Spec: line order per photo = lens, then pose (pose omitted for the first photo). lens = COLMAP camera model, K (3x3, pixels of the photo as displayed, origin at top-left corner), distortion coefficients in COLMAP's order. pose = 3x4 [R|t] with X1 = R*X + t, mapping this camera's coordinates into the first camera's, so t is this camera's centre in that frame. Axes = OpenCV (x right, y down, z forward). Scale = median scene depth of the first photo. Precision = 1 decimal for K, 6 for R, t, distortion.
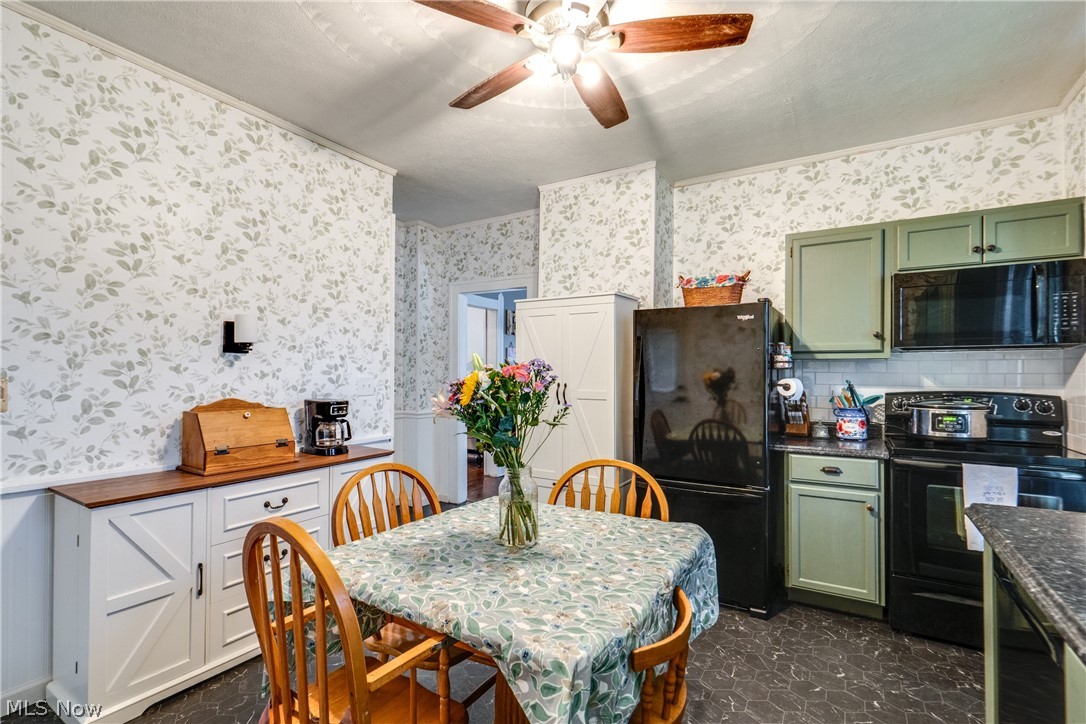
lens RADIAL K [[510.2, 0, 534.3], [0, 510.2, 368.2], [0, 0, 1]] dist [-0.007975, 0.005728]
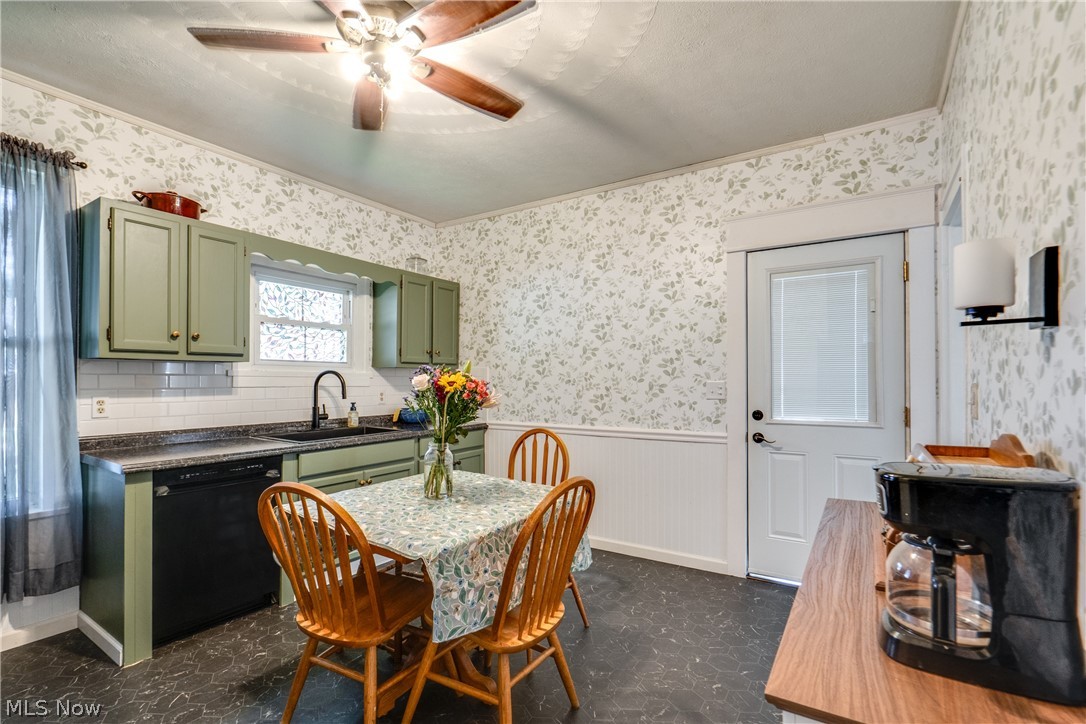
lens RADIAL K [[492.8, 0, 540.9], [0, 492.8, 376.8], [0, 0, 1]] dist [-0.004023, 0.002373]
pose [[-0.999672, -0.016316, 0.019742, -0.202282], [-0.016397, 0.999858, -0.003961, 0.001211], [-0.019675, -0.004284, -0.999797, 1.435666]]
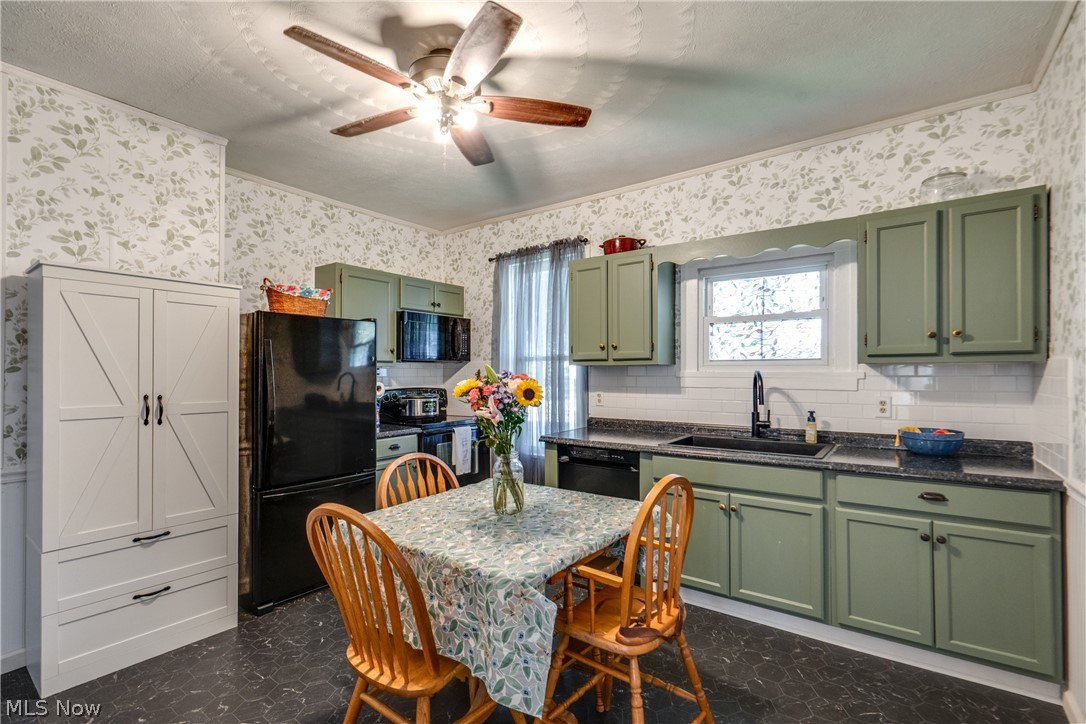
lens RADIAL K [[492.8, 0, 575.1], [0, 492.8, 374.0], [0, 0, 1]] dist [-0.004023, 0.002373]
pose [[0.026722, -0.004923, 0.999631, -0.761111], [-0.001581, 0.999986, 0.004967, -0.007406], [-0.999642, -0.001713, 0.026714, 0.473902]]
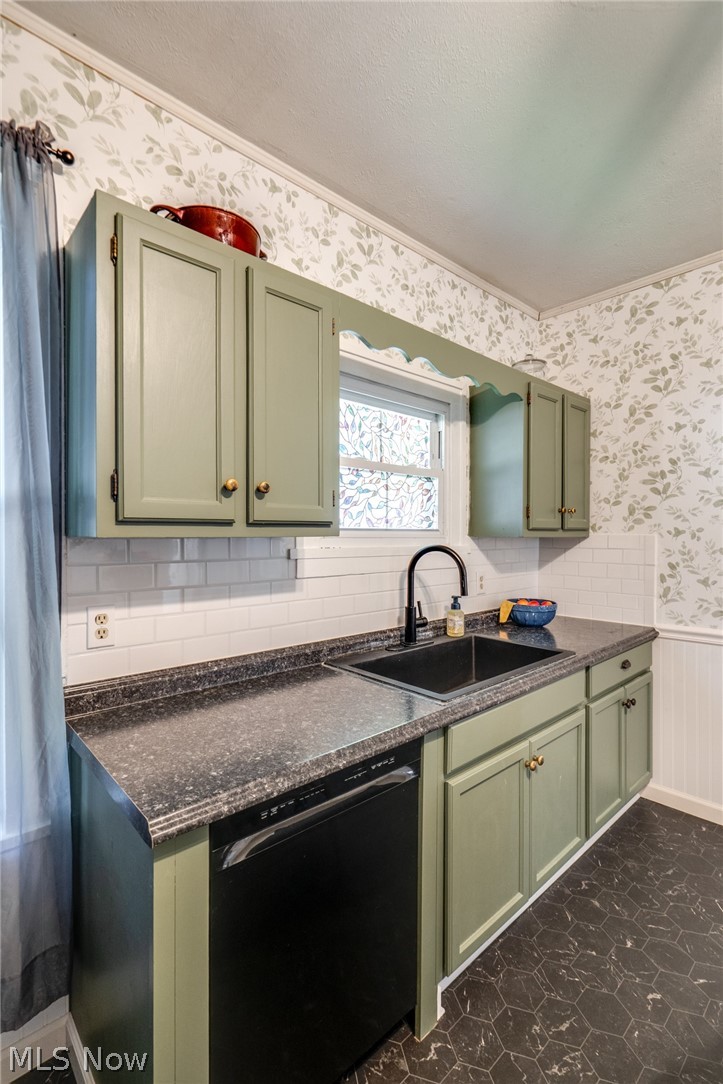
lens RADIAL K [[509.2, 0, 386.3], [0, 509.2, 534.4], [0, 0, 1]] dist [-0.007975, 0.005728]
pose [[-0.970963, -0.008052, 0.239095, 0.292830], [-0.008375, 0.999965, -0.000335, -0.029220], [-0.239084, -0.002328, -0.970996, 0.900401]]
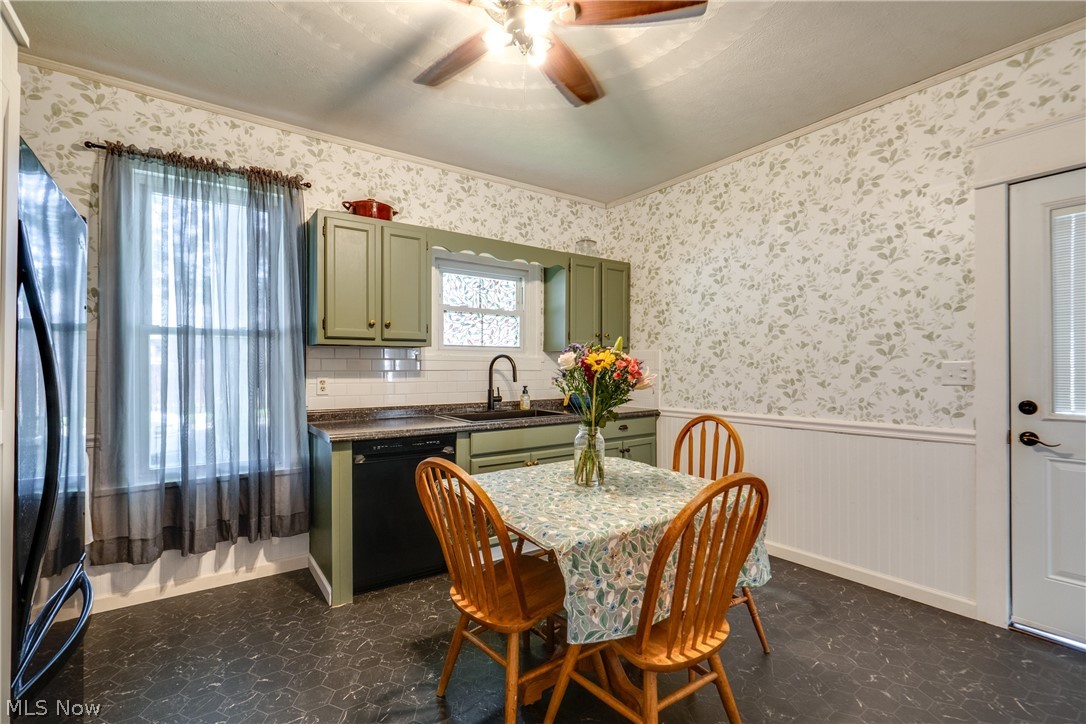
lens RADIAL K [[492.8, 0, 544.4], [0, 492.8, 367.1], [0, 0, 1]] dist [-0.004023, 0.002373]
pose [[-0.926216, -0.013571, 0.376748, -0.240298], [-0.012121, 0.999907, 0.006220, 0.014075], [-0.376798, 0.001195, -0.926295, 1.358068]]
